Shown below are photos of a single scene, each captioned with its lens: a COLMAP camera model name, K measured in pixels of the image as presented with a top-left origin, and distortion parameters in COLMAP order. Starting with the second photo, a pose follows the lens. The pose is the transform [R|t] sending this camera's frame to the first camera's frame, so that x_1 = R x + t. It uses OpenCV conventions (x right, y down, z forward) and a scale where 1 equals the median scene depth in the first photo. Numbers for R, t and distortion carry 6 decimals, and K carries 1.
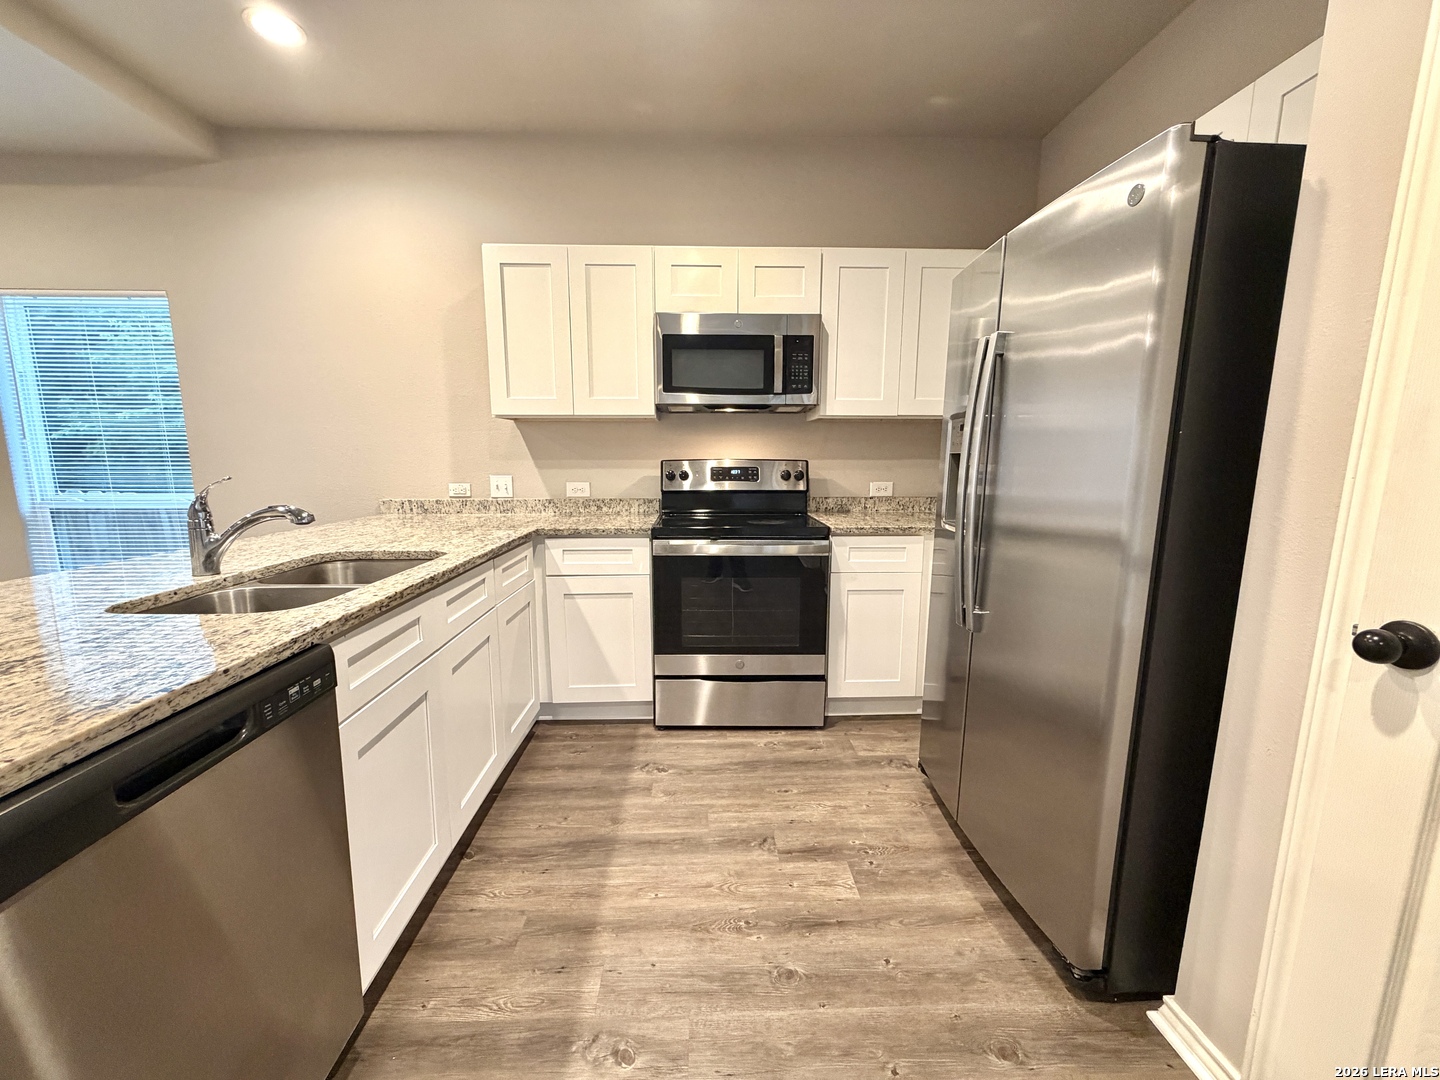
lens RADIAL K [[570.2, 0, 716.6], [0, 570.2, 539.9], [0, 0, 1]] dist [-0.001404, -0.000082]
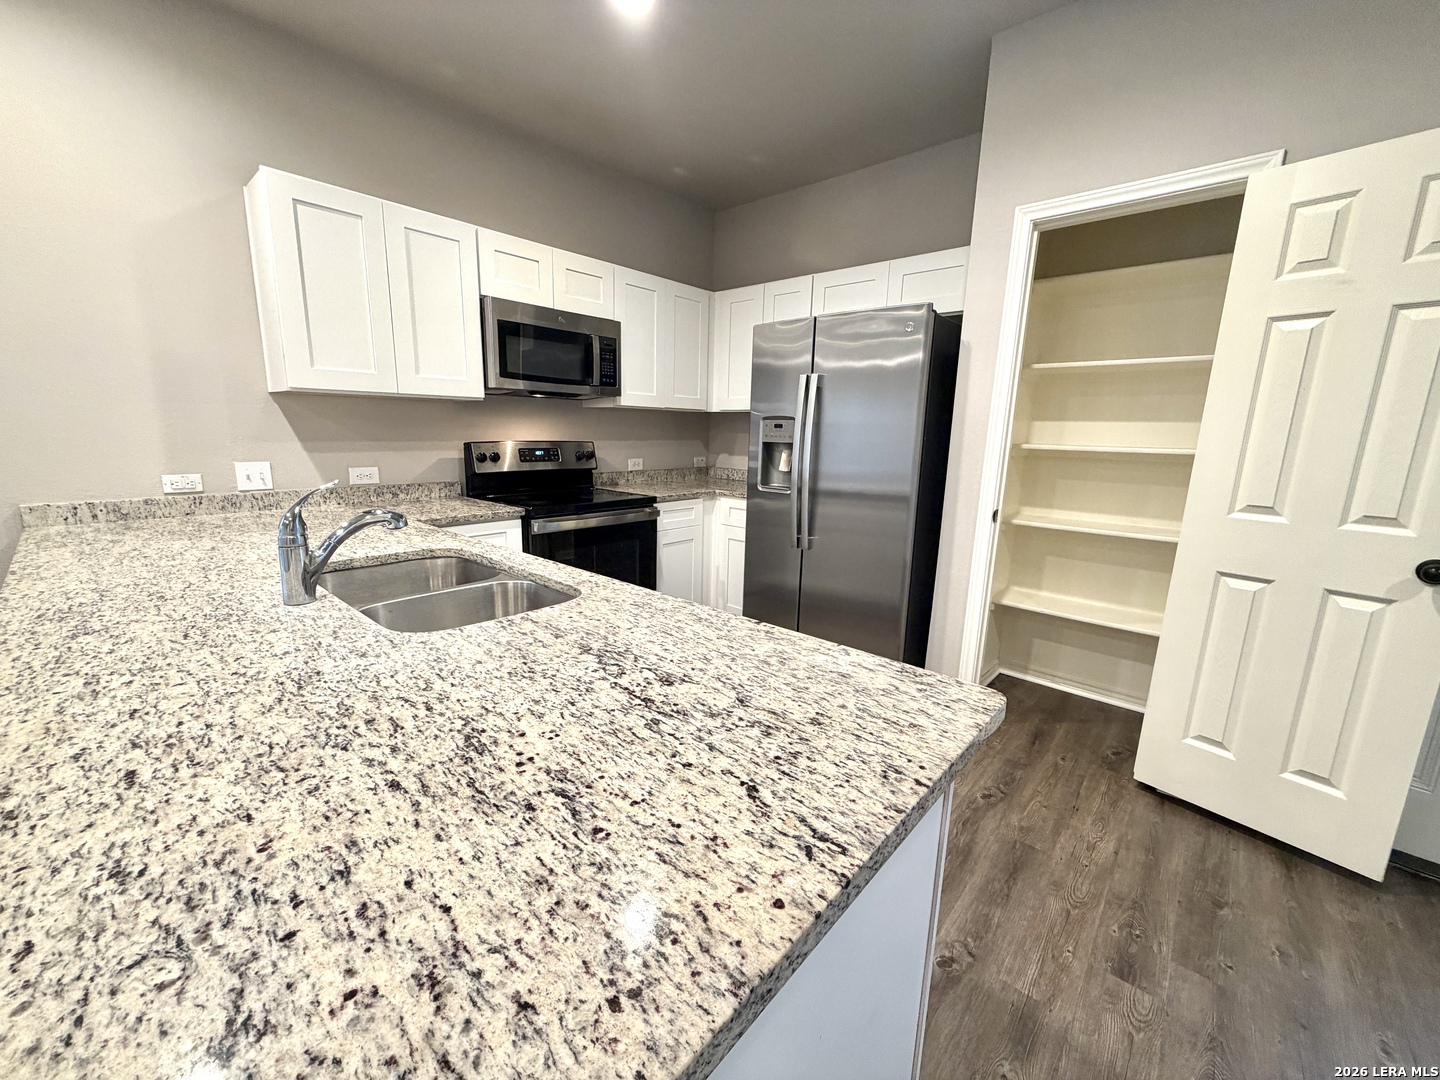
lens RADIAL K [[570.2, 0, 716.6], [0, 570.2, 539.9], [0, 0, 1]] dist [-0.001404, -0.000082]
pose [[0.692105, -0.123874, 0.711088, -0.614871], [0.085146, 0.992296, 0.089988, -0.028708], [-0.716758, -0.001735, 0.697320, 0.008263]]
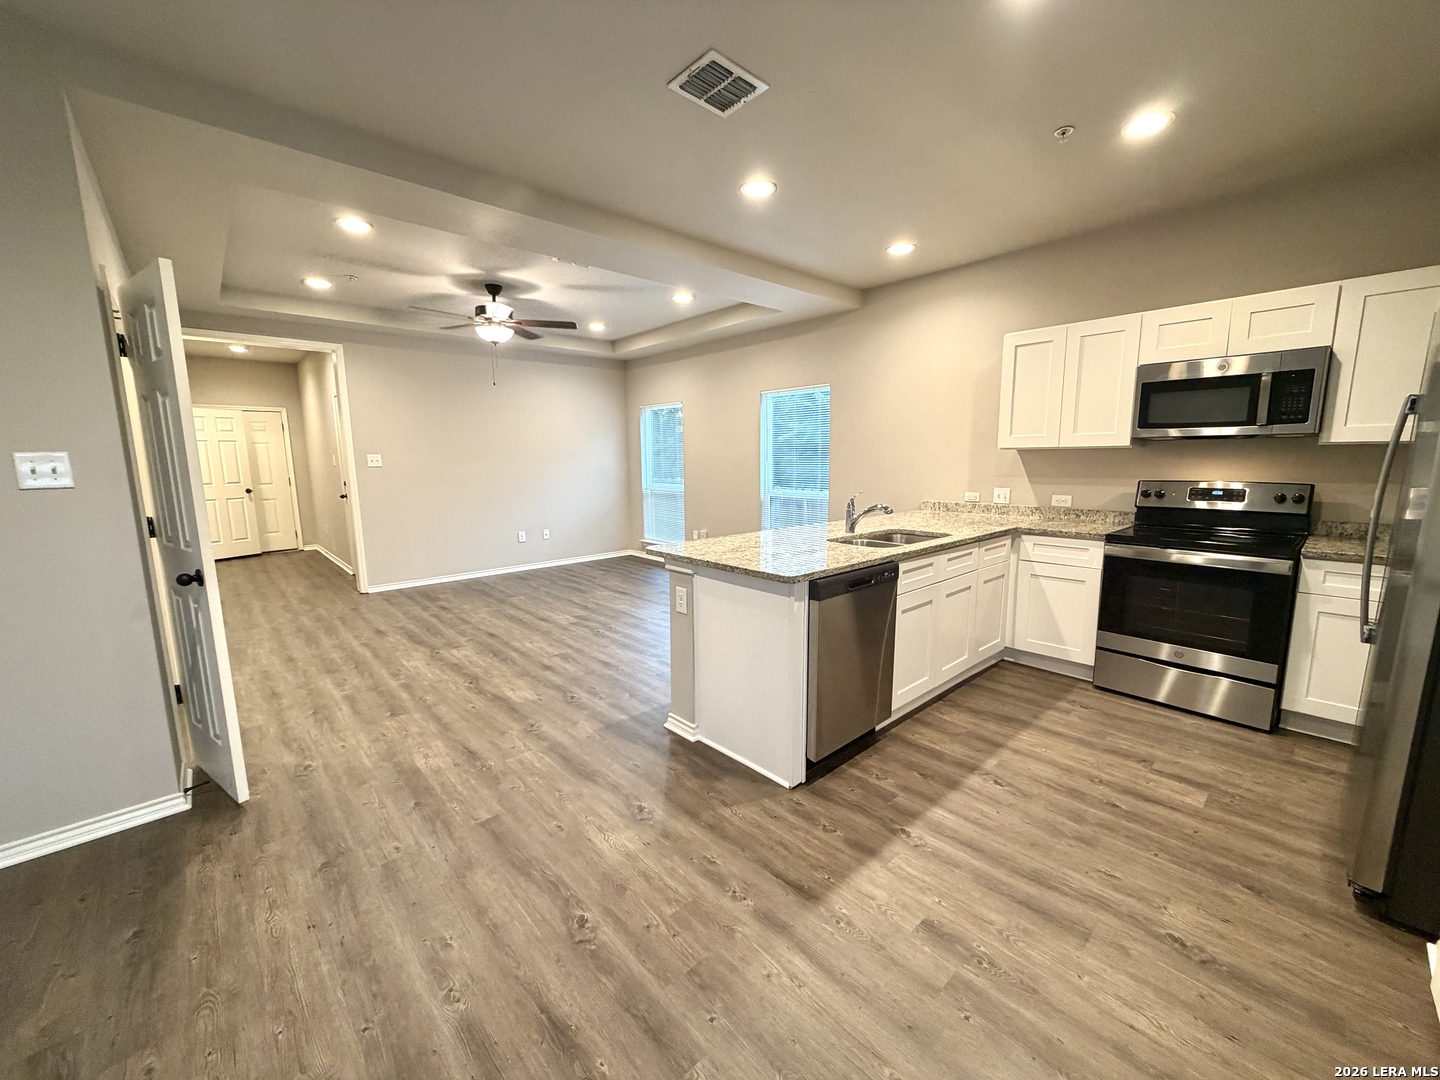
lens RADIAL K [[570.2, 0, 716.6], [0, 570.2, 539.9], [0, 0, 1]] dist [-0.001404, -0.000082]
pose [[0.641308, 0.104827, -0.760089, 0.305590], [-0.100516, 0.993564, 0.052218, 0.014138], [0.760671, 0.042913, 0.647718, -0.534559]]
